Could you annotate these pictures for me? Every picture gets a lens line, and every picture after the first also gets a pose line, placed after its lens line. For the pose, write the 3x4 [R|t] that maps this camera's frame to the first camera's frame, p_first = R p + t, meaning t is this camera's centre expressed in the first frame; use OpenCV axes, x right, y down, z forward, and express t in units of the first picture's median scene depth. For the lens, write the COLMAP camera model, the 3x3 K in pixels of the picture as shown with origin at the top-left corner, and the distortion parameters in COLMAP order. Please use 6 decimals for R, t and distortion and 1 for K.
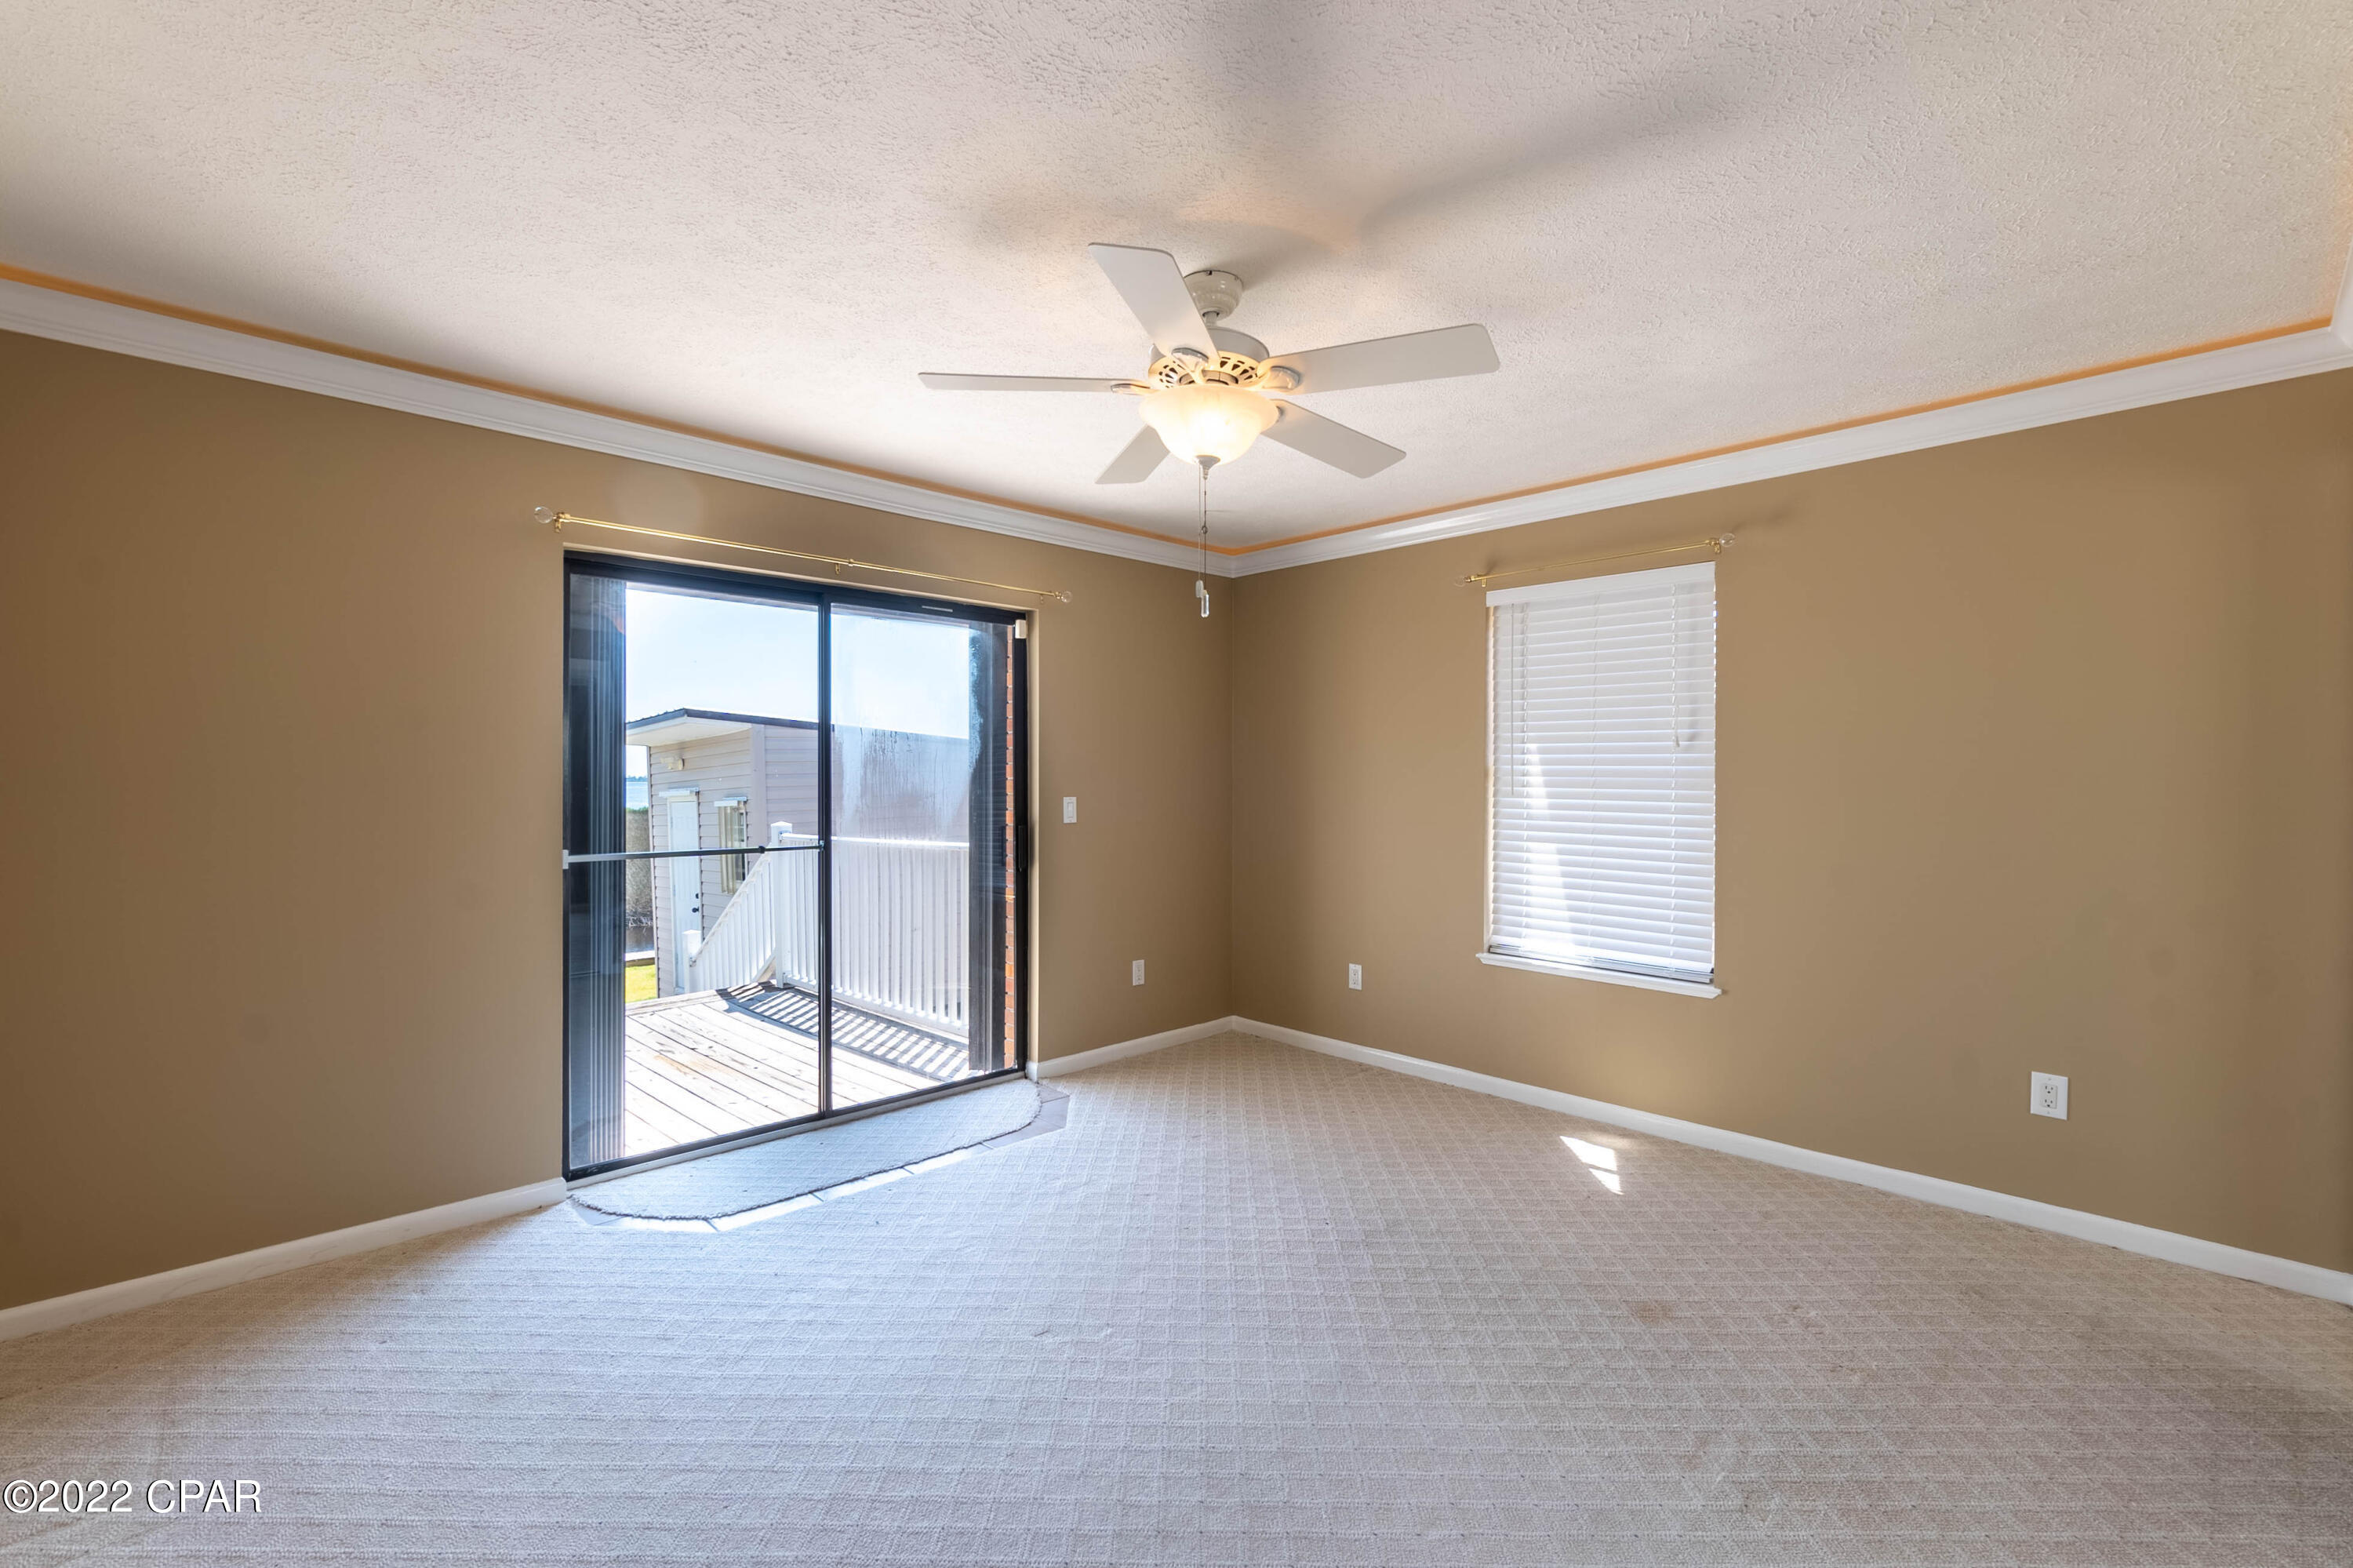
lens RADIAL K [[1044.0, 0, 1165.0], [0, 1044.0, 782.8], [0, 0, 1]] dist [-0.002549, 0.000231]
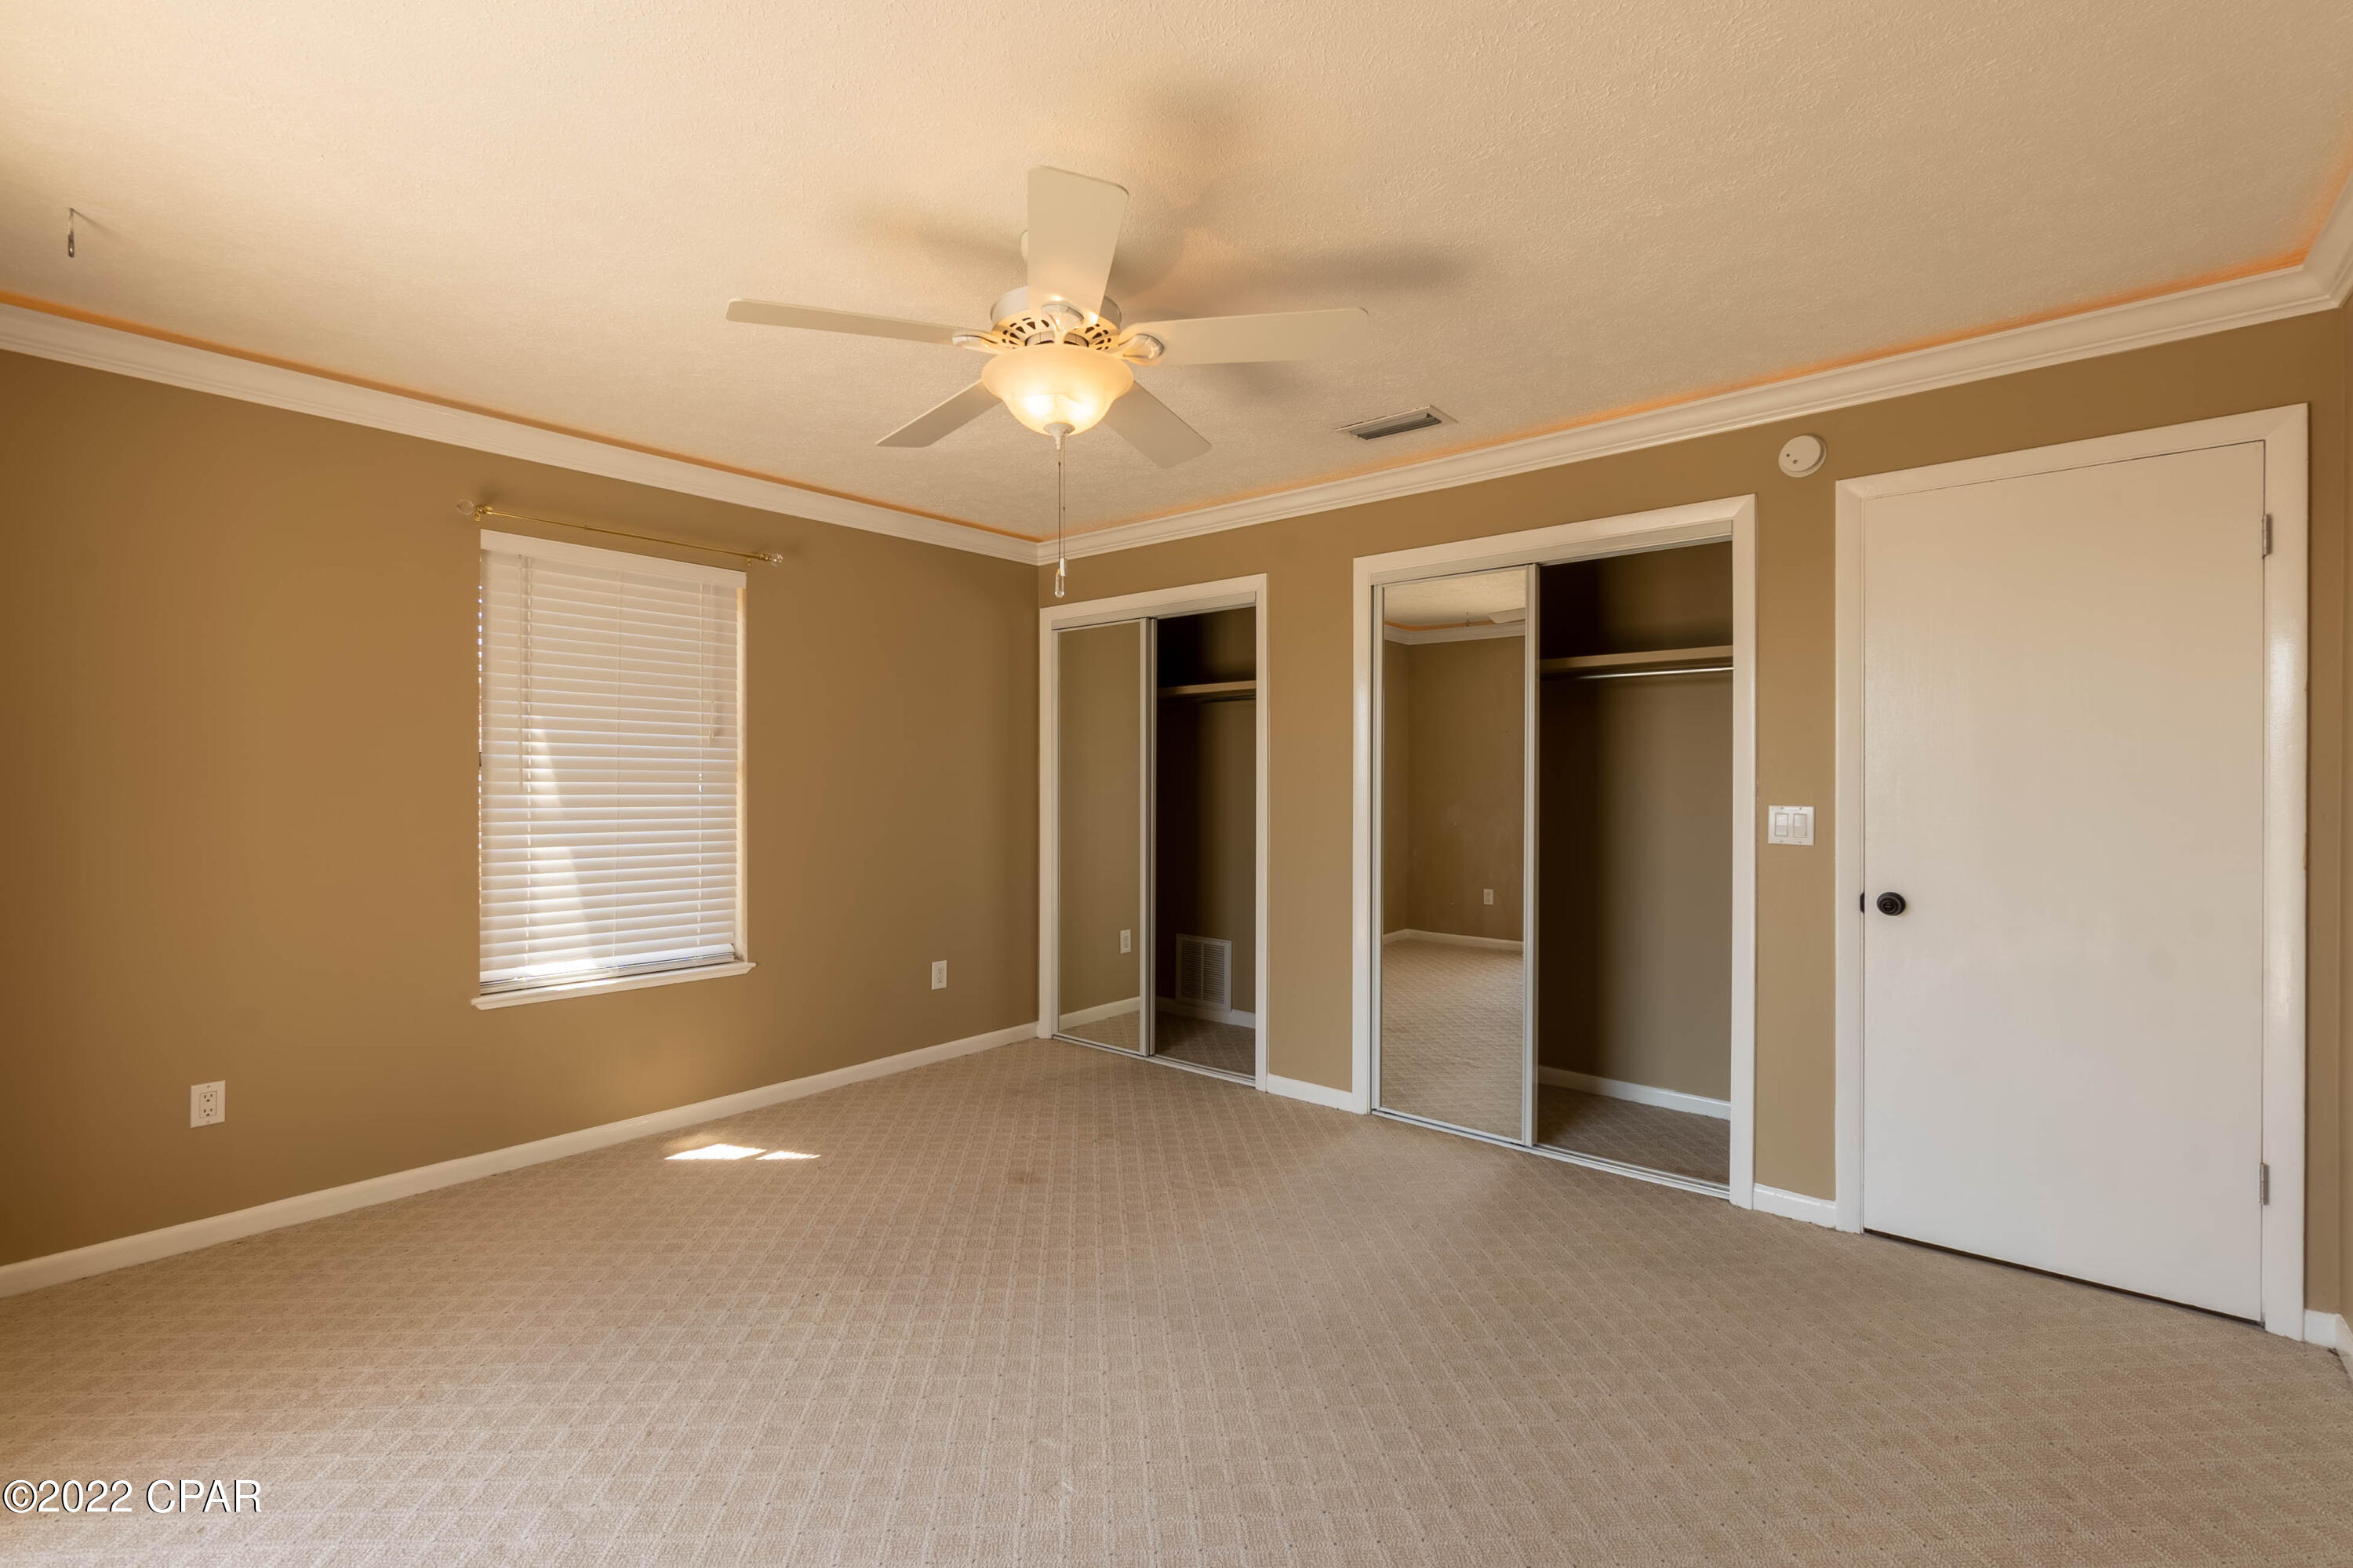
lens RADIAL K [[1044.0, 0, 1165.0], [0, 1044.0, 782.8], [0, 0, 1]] dist [-0.002549, 0.000231]
pose [[-0.112592, -0.009198, 0.993599, -0.579155], [0.000797, 0.999956, 0.009347, -0.001879], [-0.993641, 0.001844, -0.112580, 0.656683]]
